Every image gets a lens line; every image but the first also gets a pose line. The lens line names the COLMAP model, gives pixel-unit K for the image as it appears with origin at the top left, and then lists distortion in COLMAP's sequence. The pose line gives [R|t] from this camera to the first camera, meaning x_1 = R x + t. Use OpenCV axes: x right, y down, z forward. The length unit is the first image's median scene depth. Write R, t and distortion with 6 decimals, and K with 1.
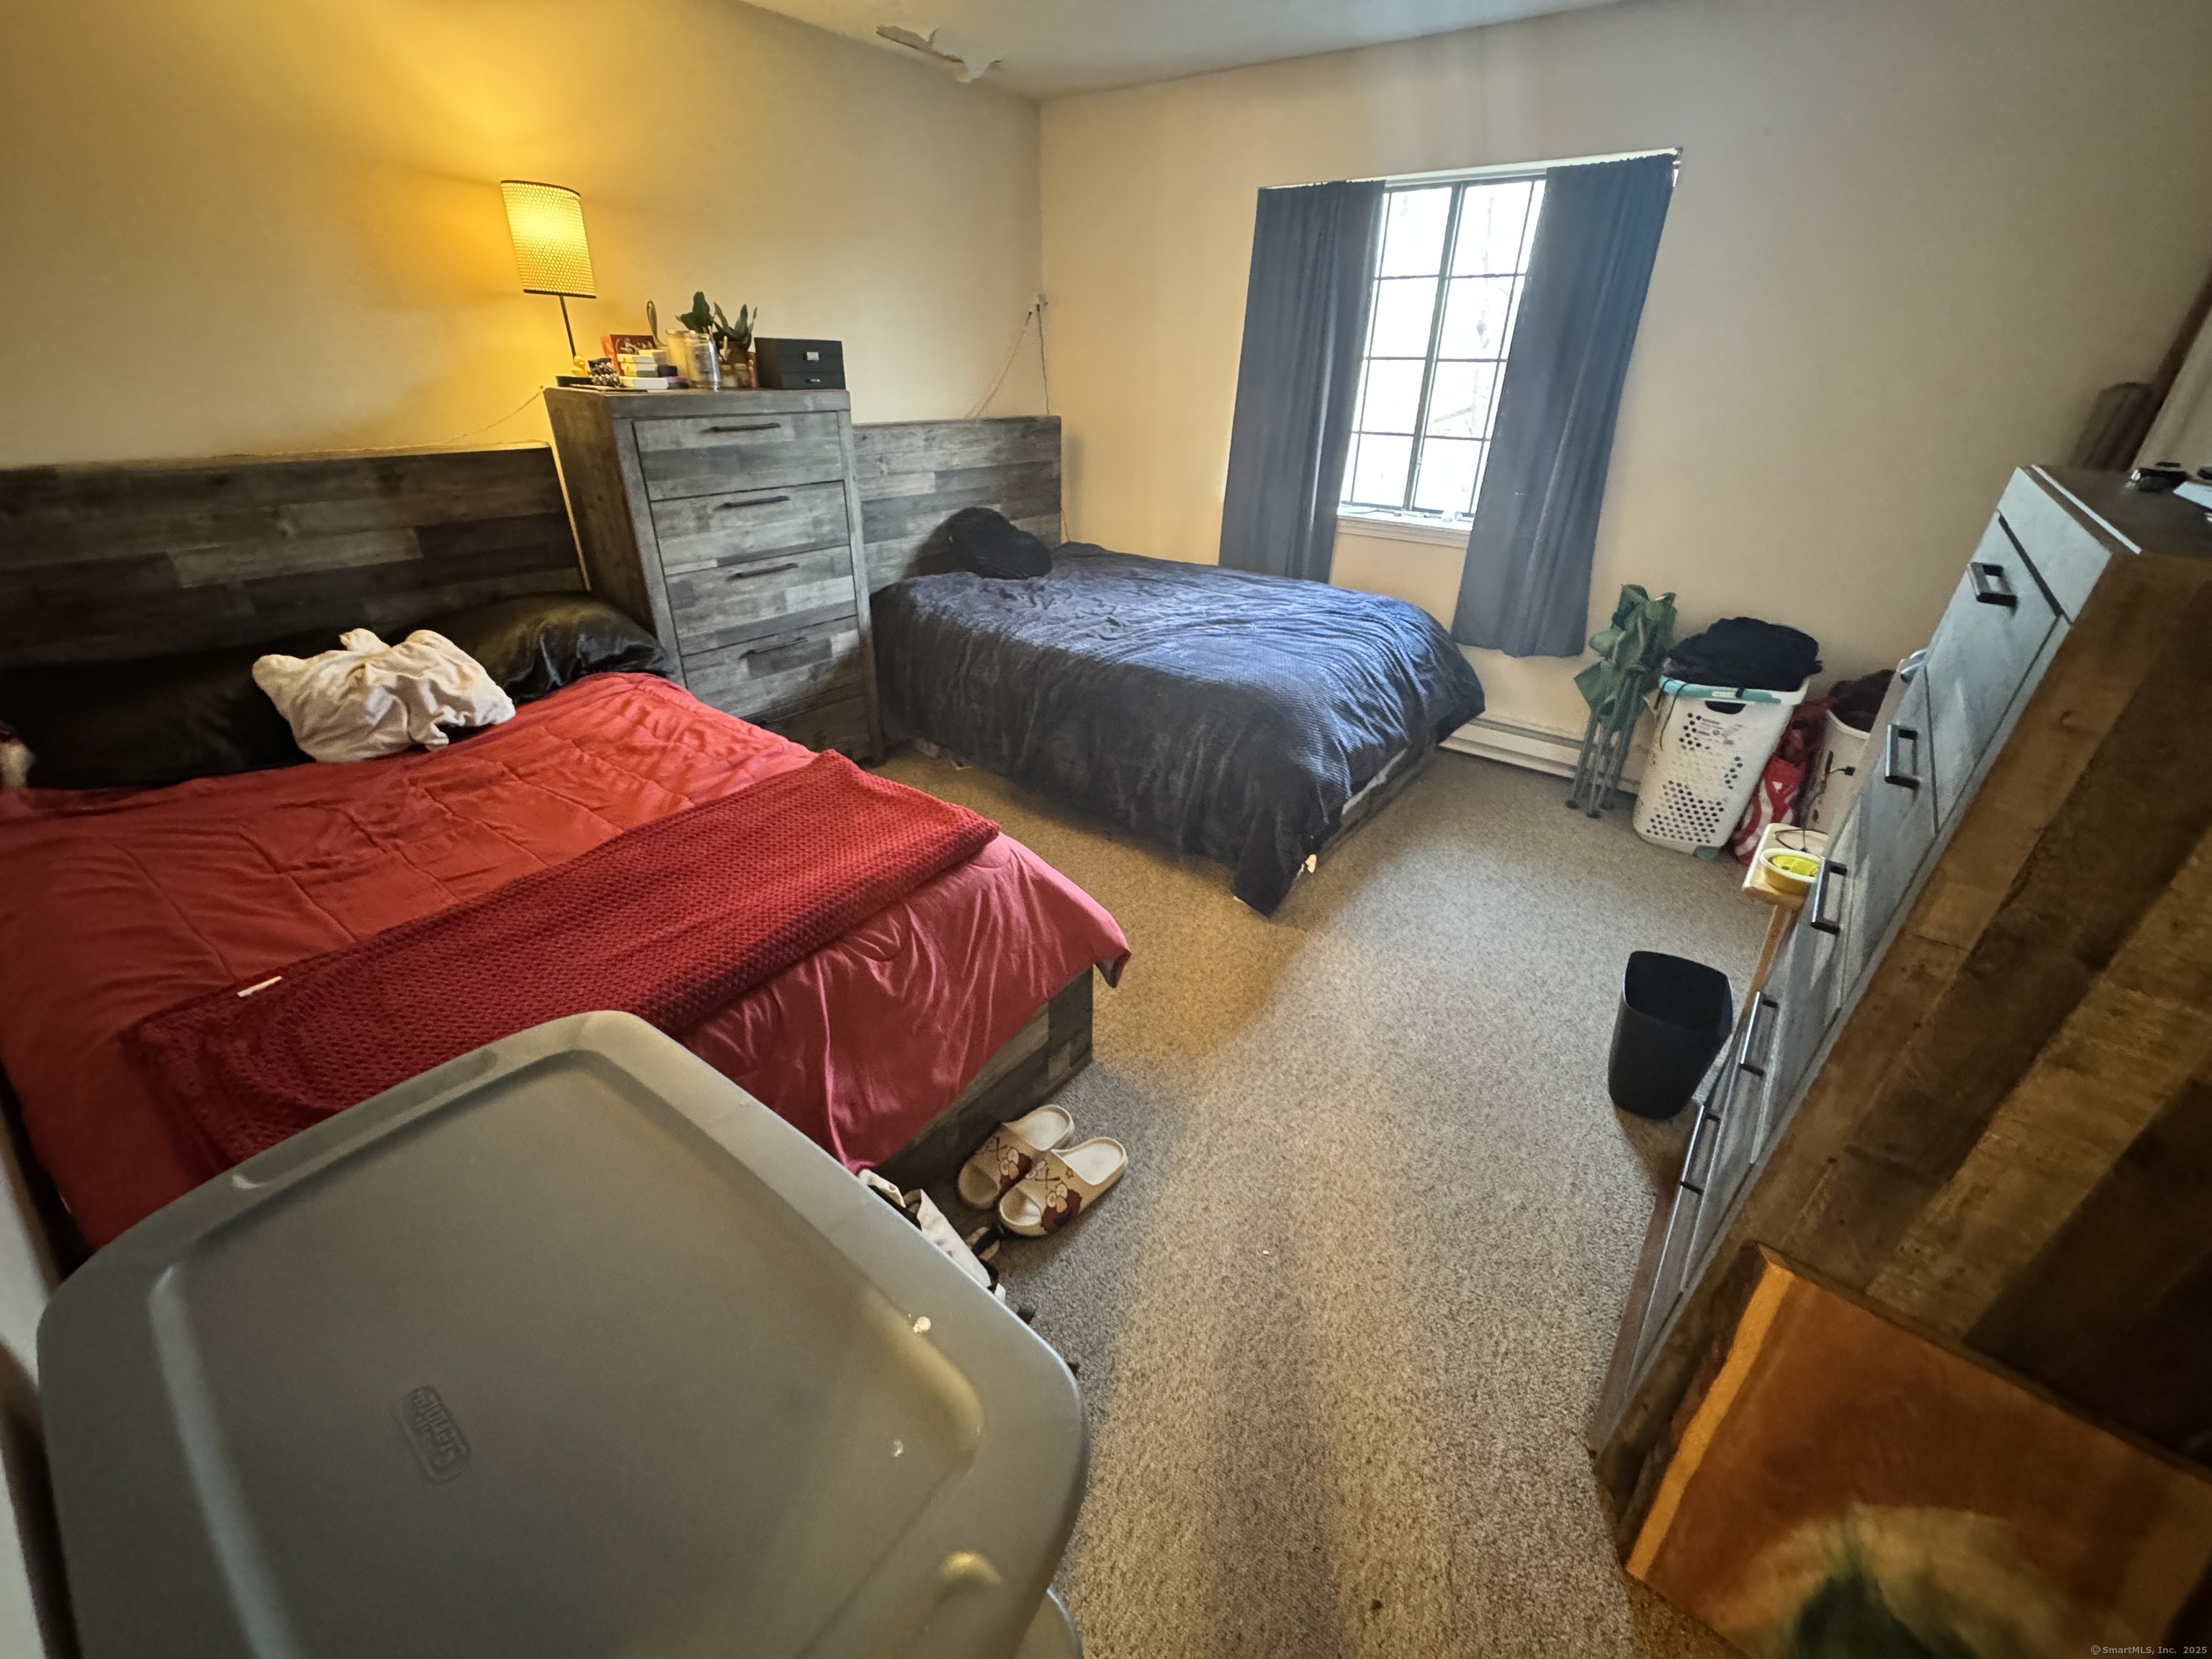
lens RADIAL K [[878.7, 0, 1108.0], [0, 878.7, 831.2], [0, 0, 1]] dist [-0.001559, 0.000297]
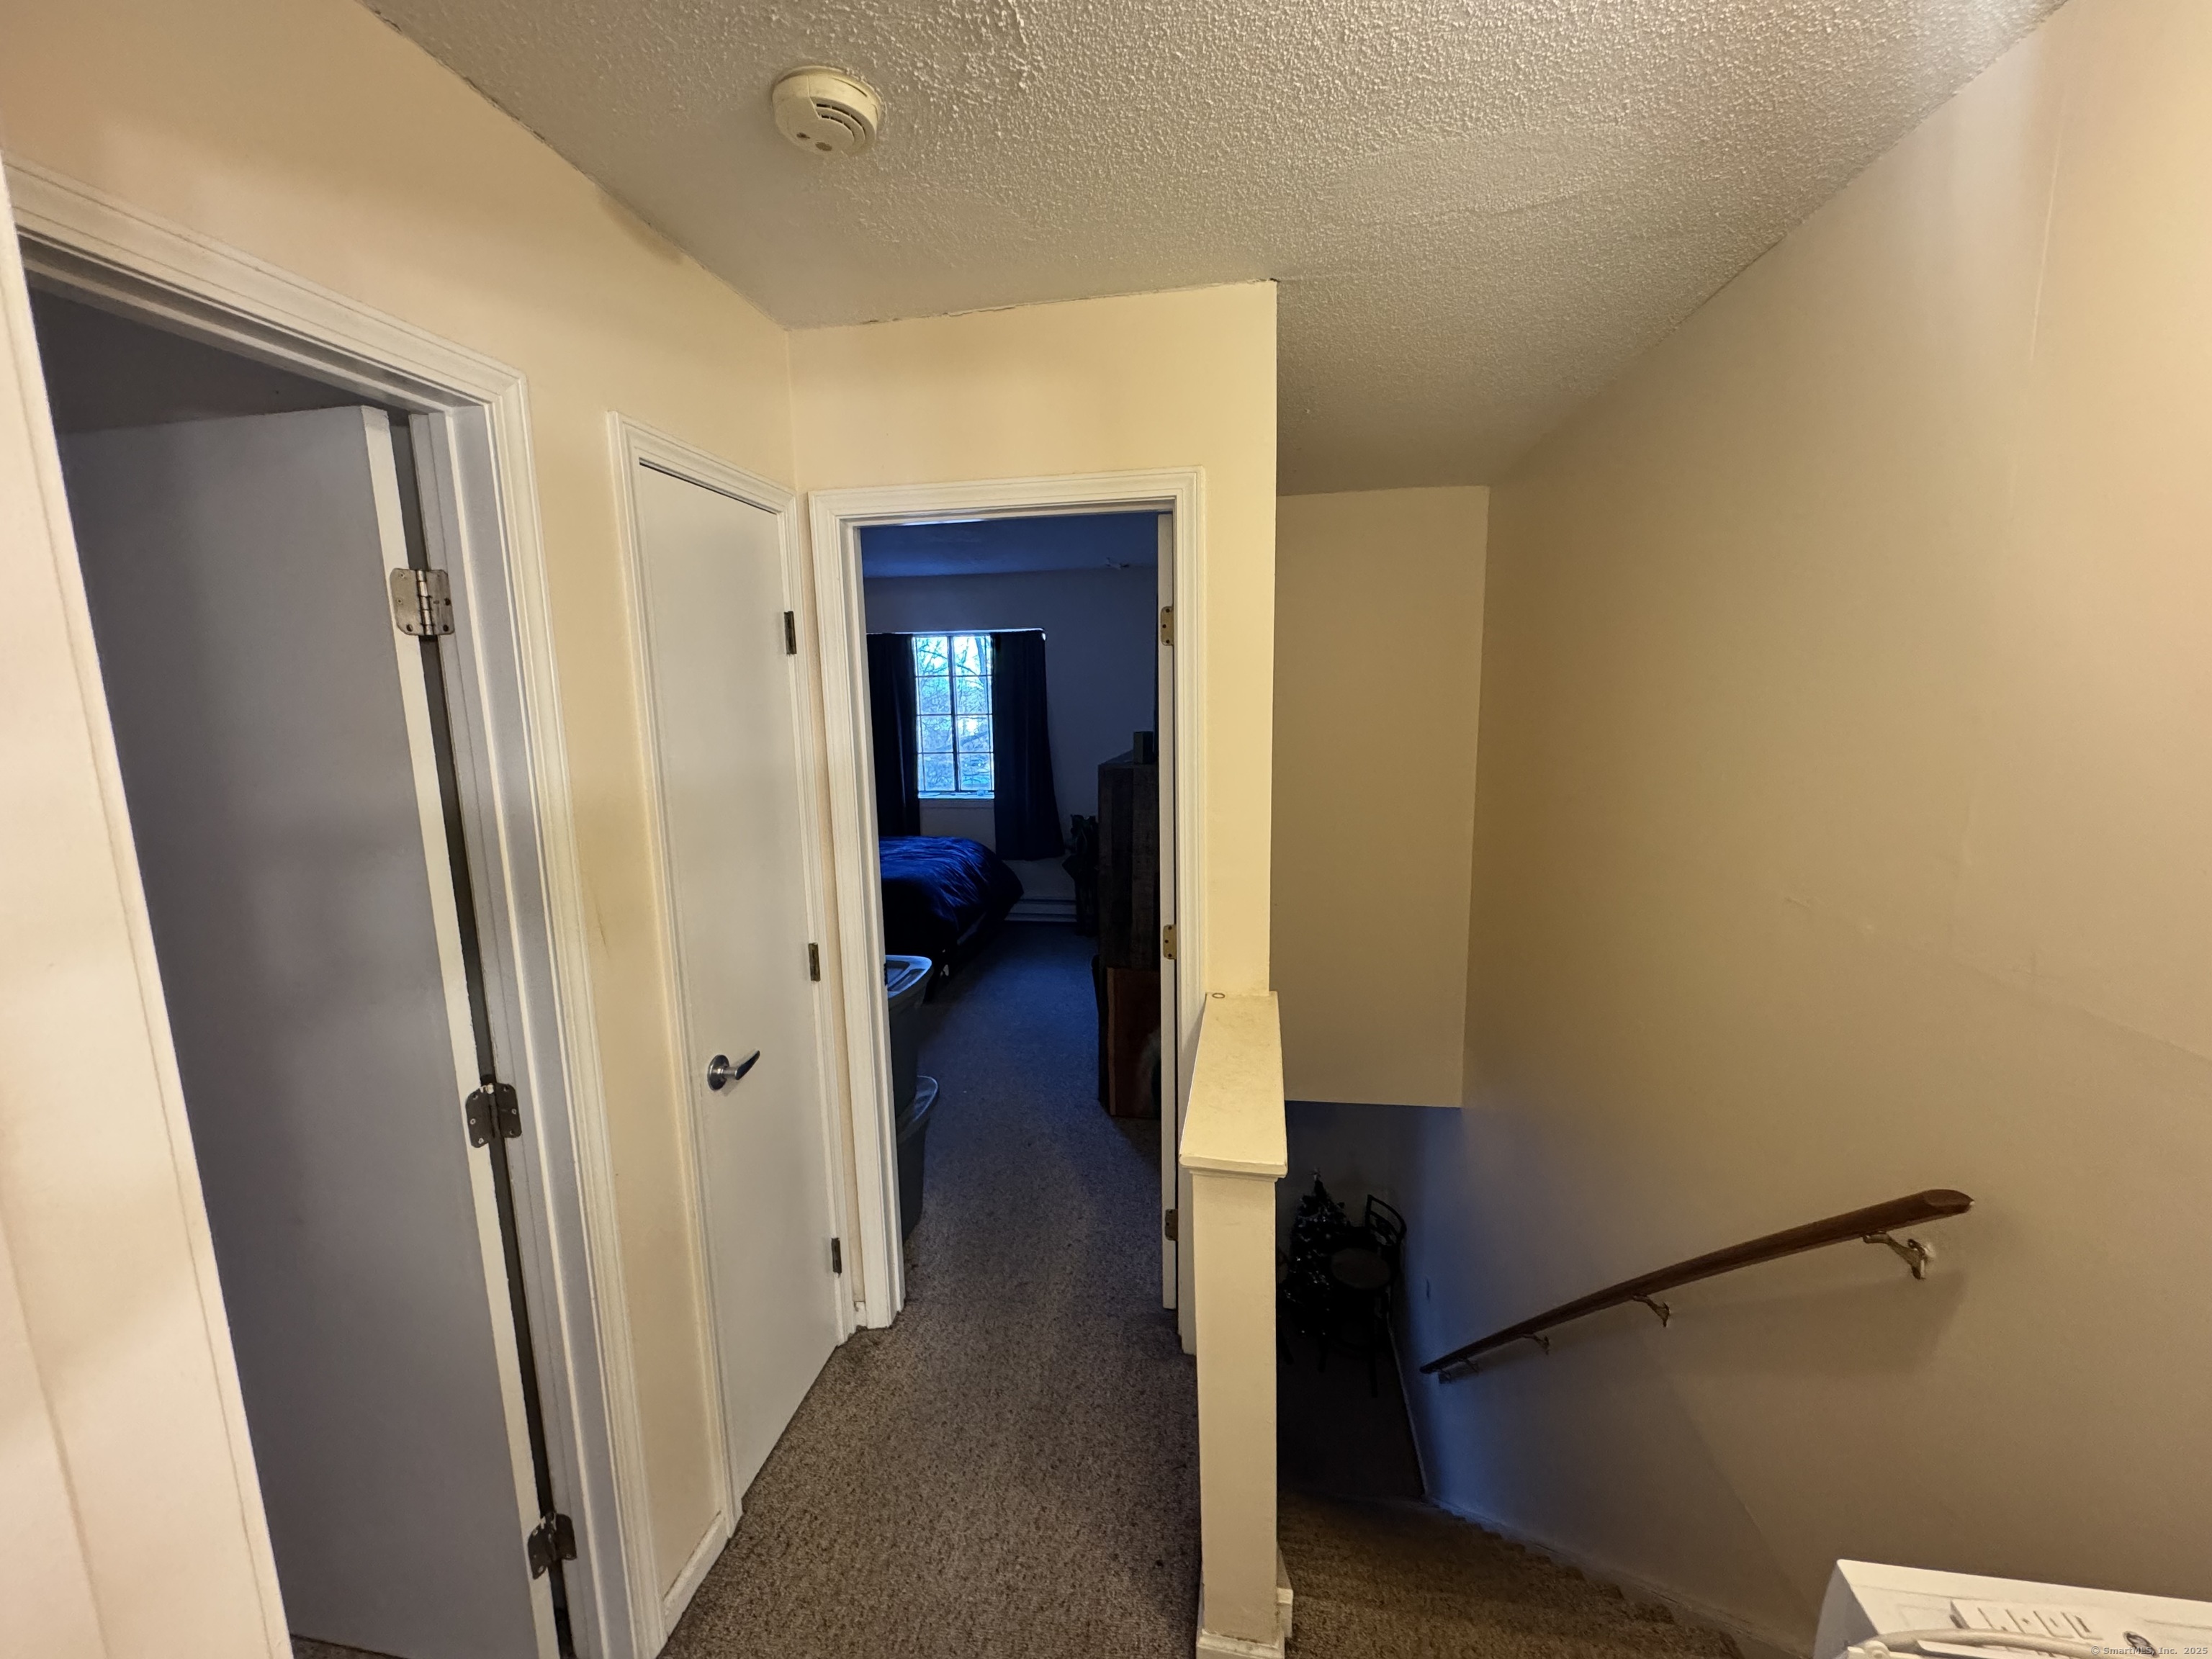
lens RADIAL K [[888.8, 0, 1106.0], [0, 888.8, 829.5], [0, 0, 1]] dist [-0.000374, 0.000061]
pose [[0.884421, -0.100253, 0.455795, -0.359986], [0.247738, 0.928541, -0.276474, 0.451186], [-0.395507, 0.357437, 0.846057, -0.994635]]
